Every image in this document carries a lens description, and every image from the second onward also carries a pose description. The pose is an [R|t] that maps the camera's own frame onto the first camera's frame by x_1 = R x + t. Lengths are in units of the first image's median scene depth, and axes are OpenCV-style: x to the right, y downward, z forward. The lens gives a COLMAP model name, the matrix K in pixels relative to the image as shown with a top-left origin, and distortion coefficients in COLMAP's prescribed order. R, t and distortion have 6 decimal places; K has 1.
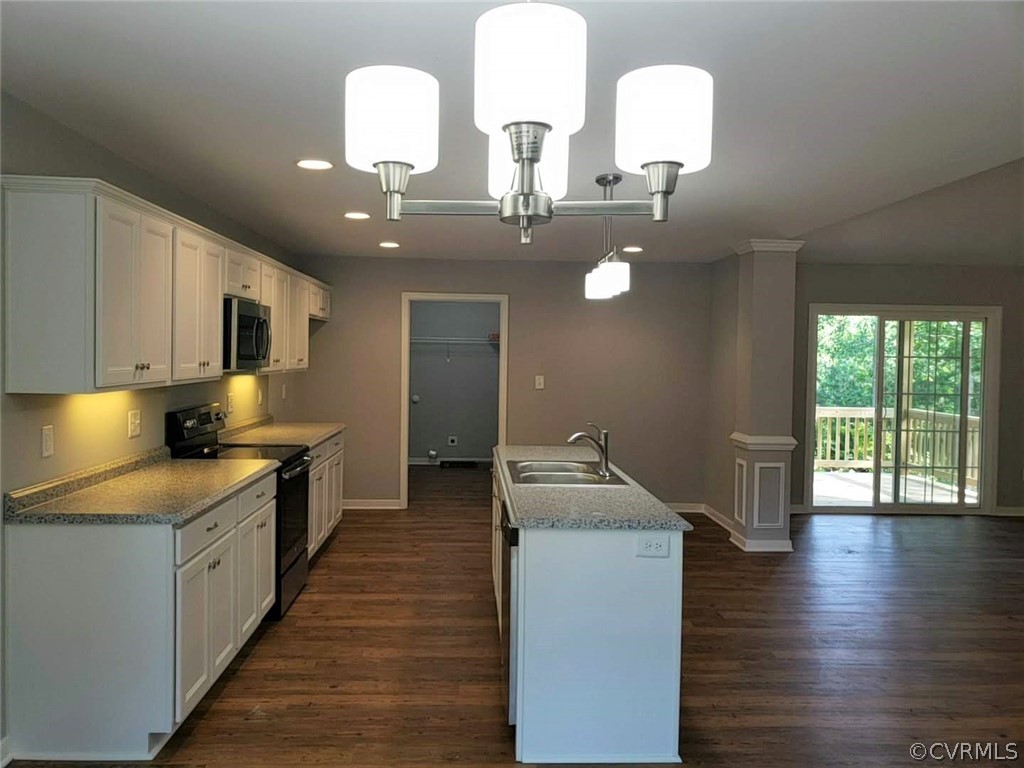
lens RADIAL K [[801.5, 0, 503.2], [0, 801.5, 375.6], [0, 0, 1]] dist [0.129430, -0.221575]
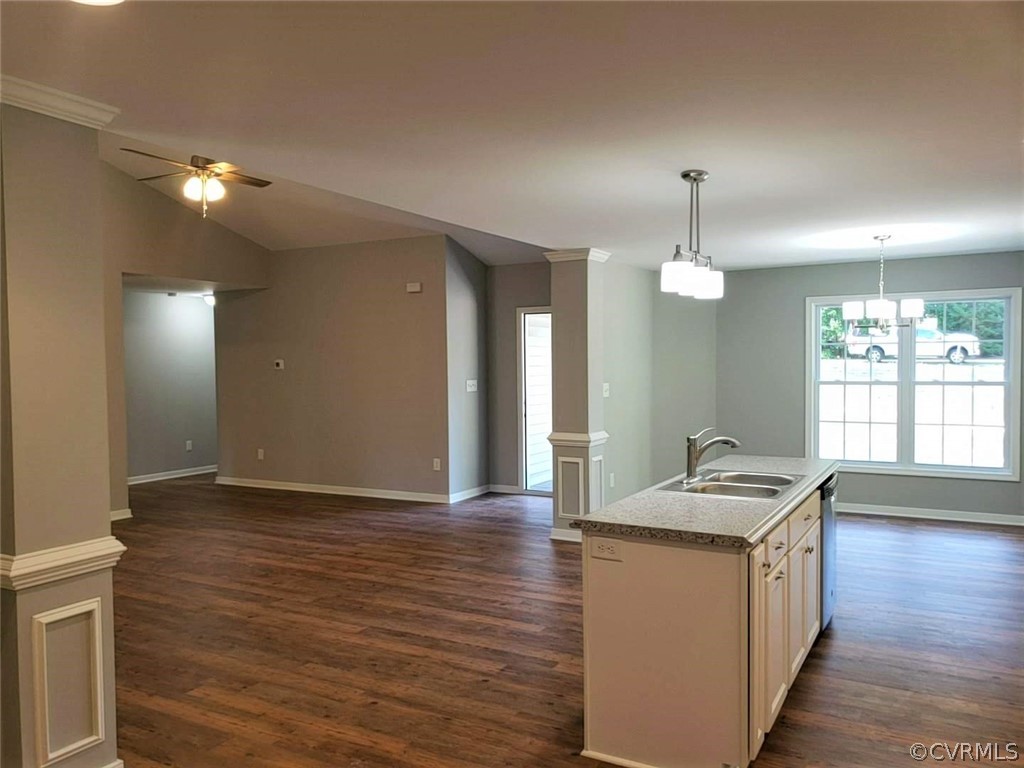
lens RADIAL K [[800.7, 0, 488.6], [0, 800.7, 387.1], [0, 0, 1]] dist [0.107173, -0.217580]
pose [[-0.844610, -0.018962, 0.535047, -0.094619], [0.018979, 0.997684, 0.065318, -0.027444], [-0.535046, 0.065323, -0.842294, 1.017591]]
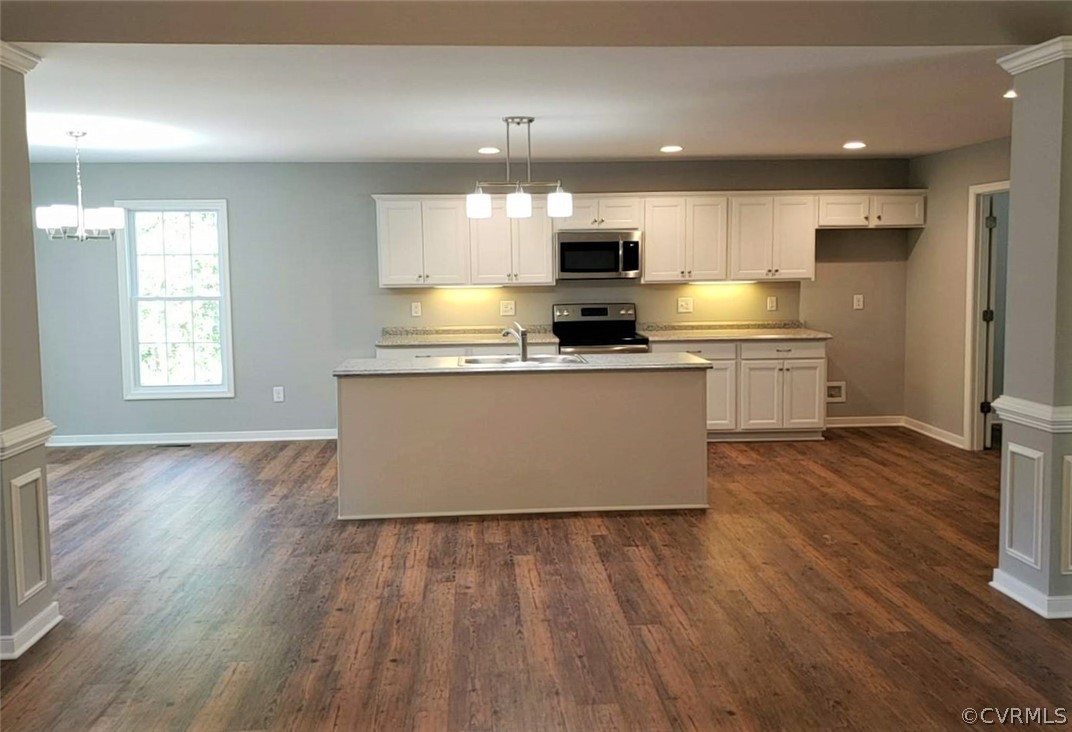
lens RADIAL K [[871.7, 0, 505.4], [0, 871.7, 329.2], [0, 0, 1]] dist [0.008789, -0.012794]
pose [[0.017474, 0.062891, -0.997867, 0.745134], [-0.017897, 0.997880, 0.062578, -0.005765], [0.999687, 0.016766, 0.018562, 0.503488]]
